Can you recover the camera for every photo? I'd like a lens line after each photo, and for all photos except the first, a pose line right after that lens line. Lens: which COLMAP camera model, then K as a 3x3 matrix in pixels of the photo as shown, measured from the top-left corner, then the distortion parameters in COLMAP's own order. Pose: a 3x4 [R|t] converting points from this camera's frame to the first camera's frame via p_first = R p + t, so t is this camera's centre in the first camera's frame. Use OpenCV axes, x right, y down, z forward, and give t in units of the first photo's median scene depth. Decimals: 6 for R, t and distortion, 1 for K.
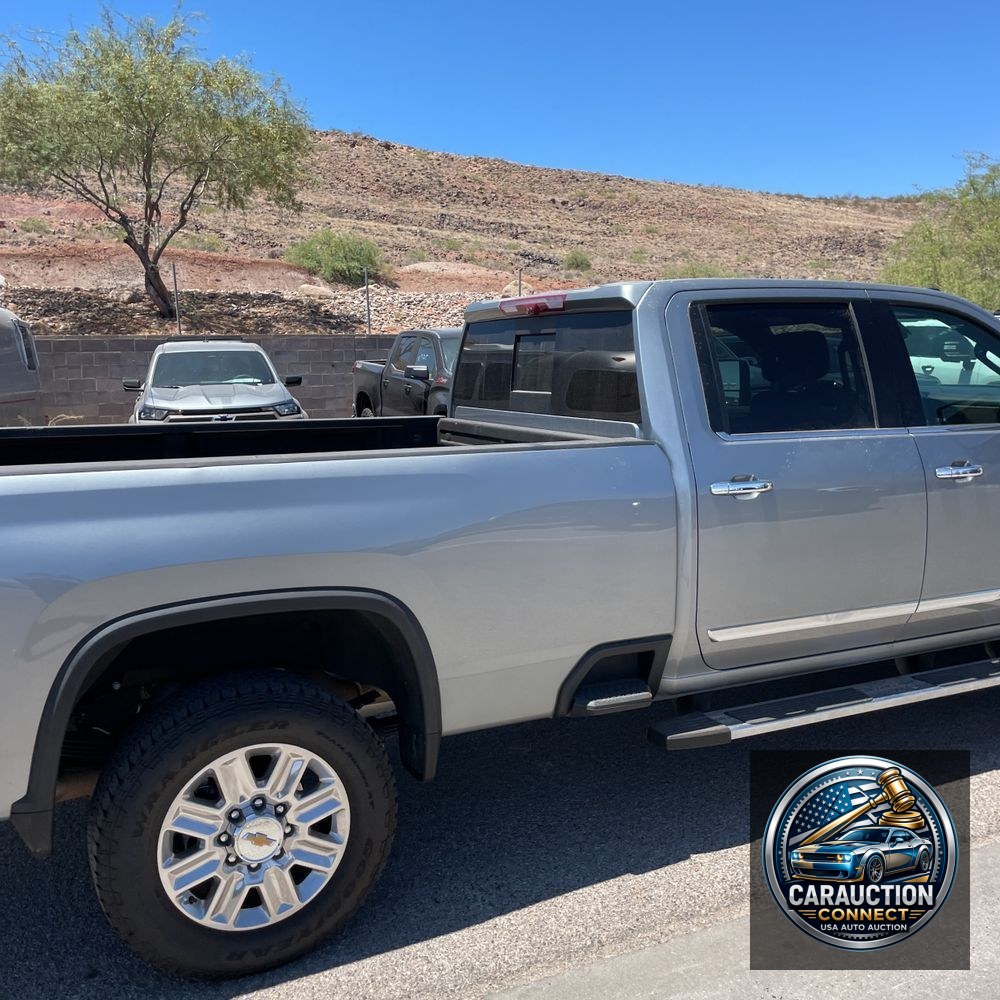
lens RADIAL K [[1004.7, 0, 503.1], [0, 1004.7, 488.3], [0, 0, 1]] dist [0.101102, -0.134955]
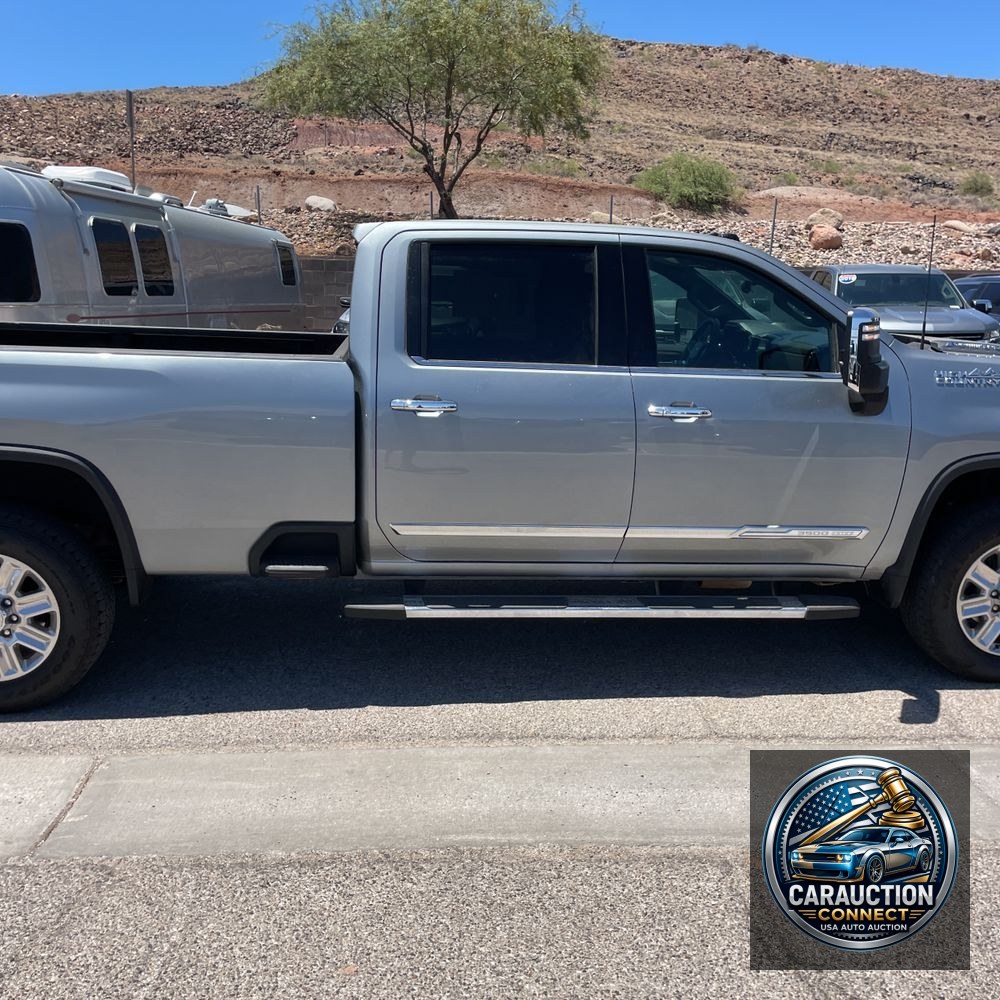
lens RADIAL K [[1014.5, 0, 520.3], [0, 1014.5, 499.4], [0, 0, 1]] dist [0.094132, -0.125431]
pose [[0.938506, 0.108910, -0.327635, 0.043740], [-0.083377, 0.992351, 0.091039, -0.000525], [0.335044, -0.058123, 0.940408, -0.004004]]
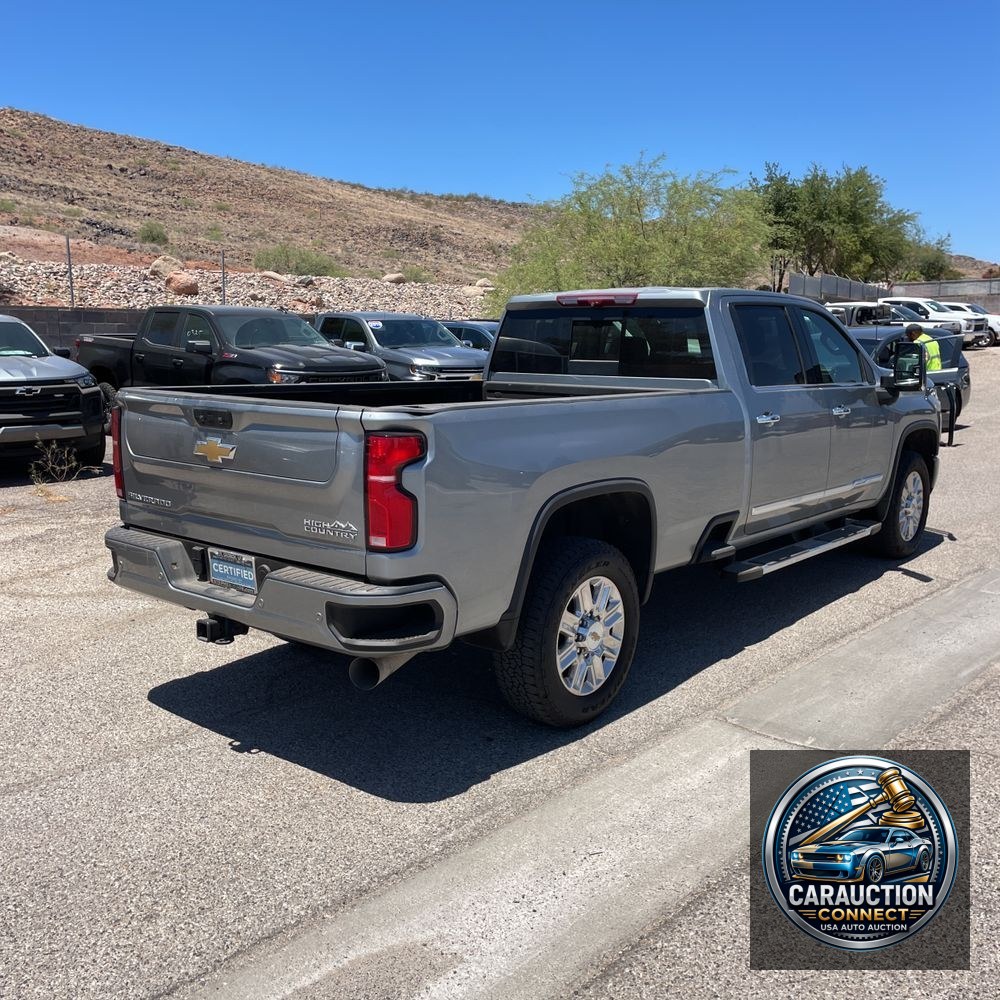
lens RADIAL K [[1004.7, 0, 503.1], [0, 1004.7, 488.3], [0, 0, 1]] dist [0.101102, -0.134955]
pose [[0.911790, -0.041276, 0.408576, -0.048898], [0.034415, 0.999116, 0.024133, 0.003392], [-0.409211, -0.007943, 0.912405, -0.018514]]
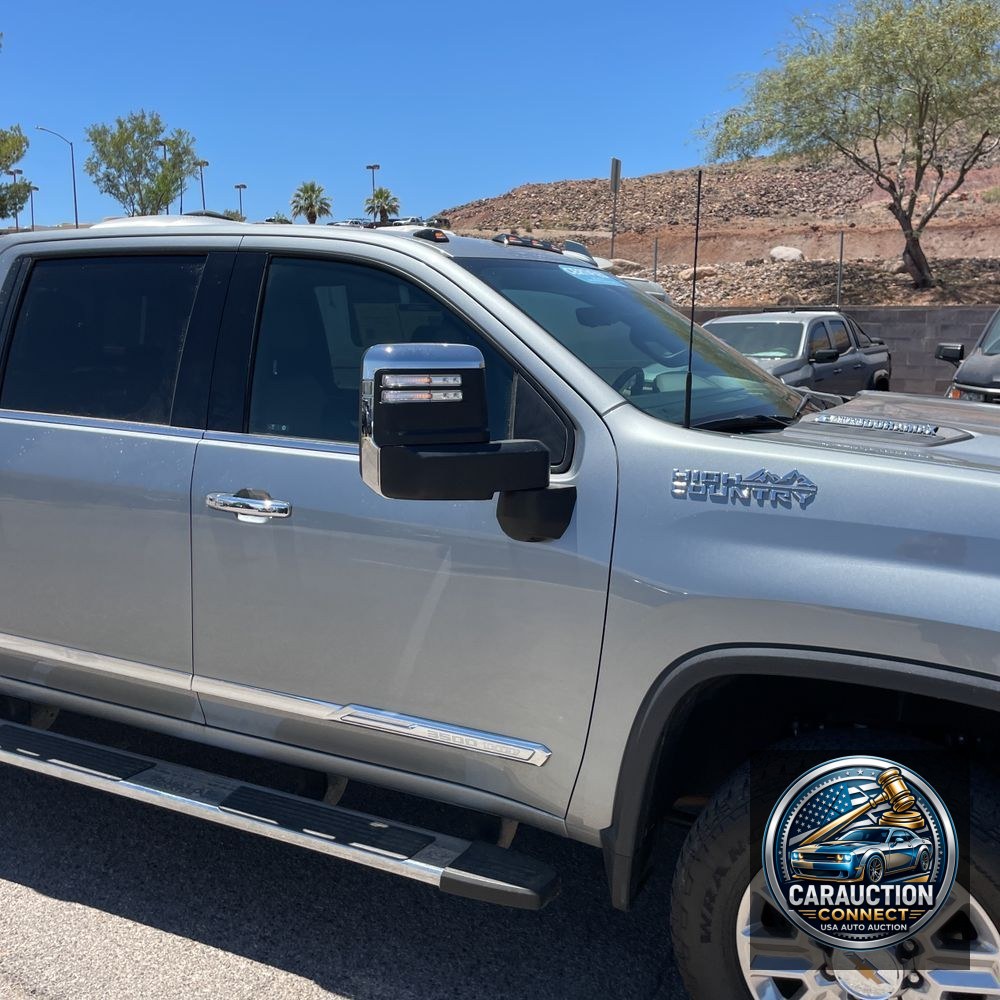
lens RADIAL K [[1016.4, 0, 518.9], [0, 1016.4, 479.3], [0, 0, 1]] dist [0.106377, -0.159604]
pose [[0.618802, 0.141058, -0.772778, 0.072443], [-0.129567, 0.988600, 0.076702, -0.007253], [0.774788, 0.052663, 0.630024, 0.048147]]
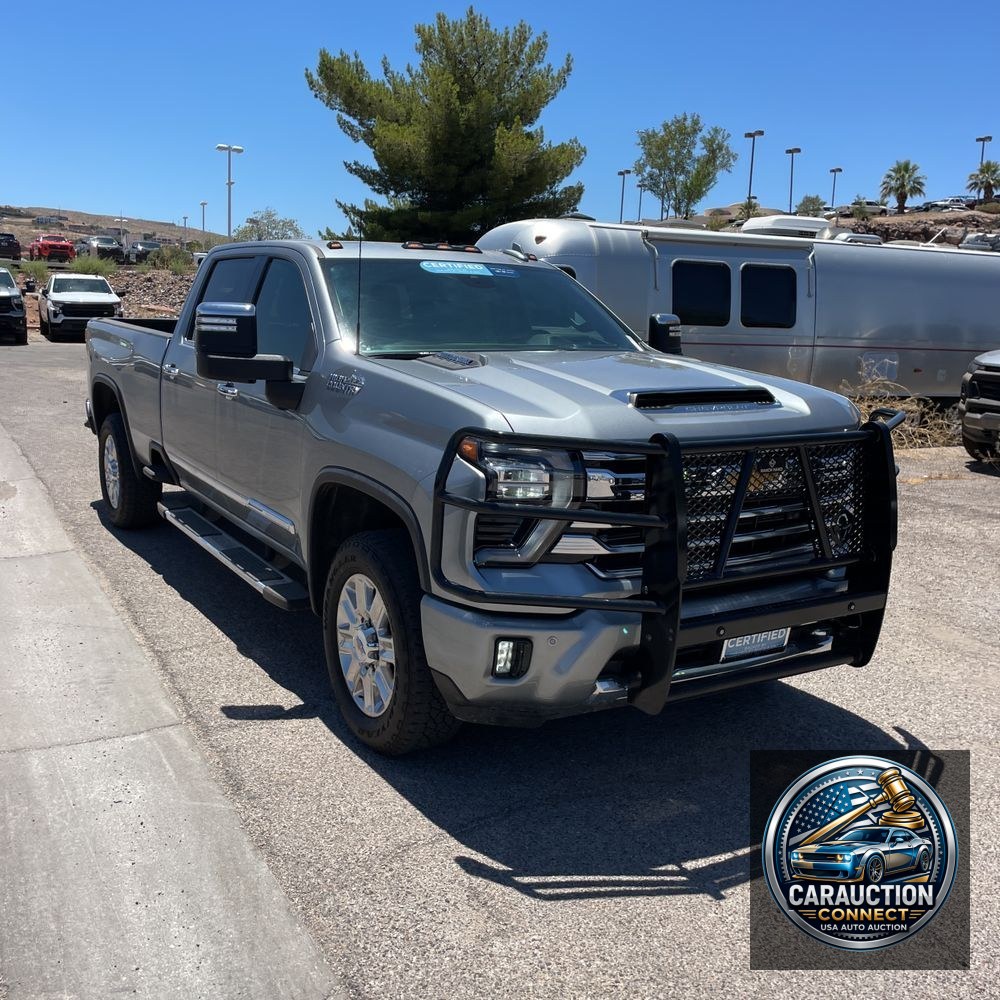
lens RADIAL K [[1004.7, 0, 503.1], [0, 1004.7, 488.3], [0, 0, 1]] dist [0.101102, -0.134955]
pose [[0.101643, 0.201899, -0.974118, 0.117066], [-0.163414, 0.969277, 0.183844, -0.012533], [0.981308, 0.140498, 0.131514, 0.080236]]
